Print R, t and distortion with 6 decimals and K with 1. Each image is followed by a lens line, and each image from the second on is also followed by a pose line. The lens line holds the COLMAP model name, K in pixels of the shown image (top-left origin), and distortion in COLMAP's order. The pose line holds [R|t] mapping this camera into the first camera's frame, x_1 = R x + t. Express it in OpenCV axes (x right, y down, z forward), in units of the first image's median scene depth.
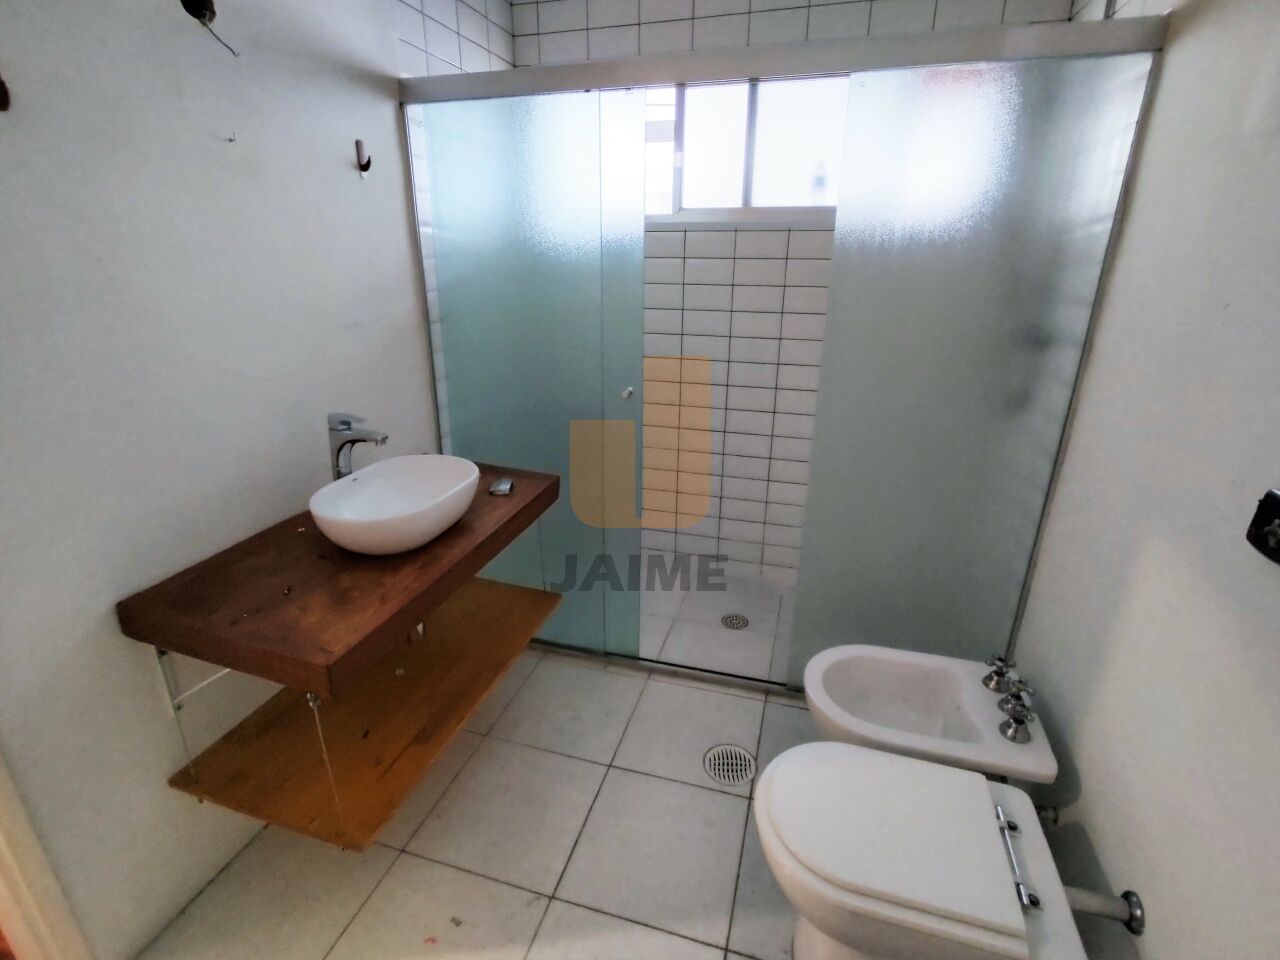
lens RADIAL K [[621.3, 0, 643.9], [0, 621.3, 473.8], [0, 0, 1]] dist [-0.003984, 0.000087]
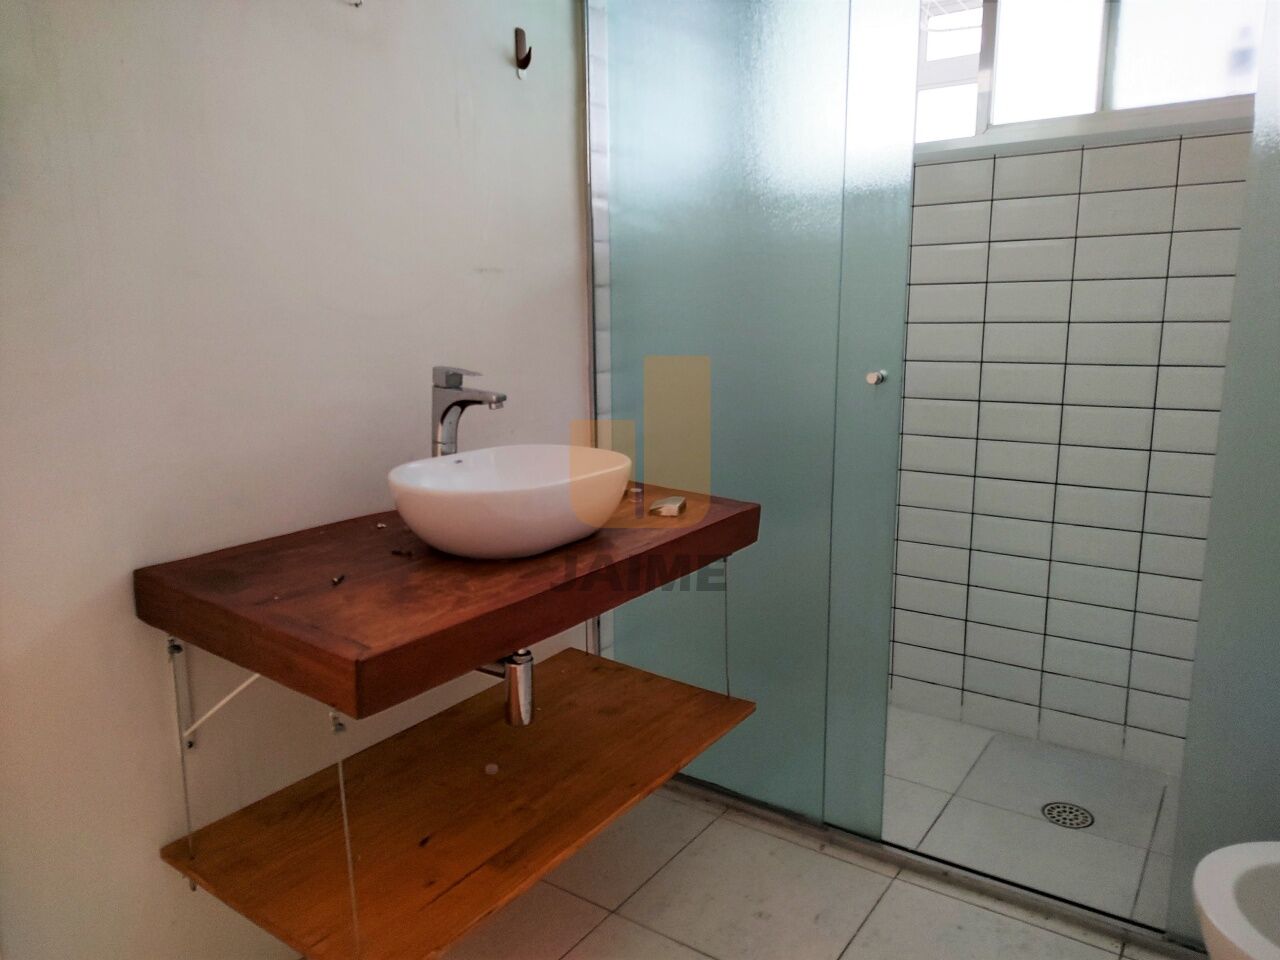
lens RADIAL K [[915.9, 0, 633.0], [0, 915.9, 480.7], [0, 0, 1]] dist [0.062105, -0.079125]
pose [[0.947117, 0.039965, -0.318389, 0.041222], [-0.088857, 0.986078, -0.140548, 0.129248], [0.308339, 0.161406, 0.937483, 0.076869]]
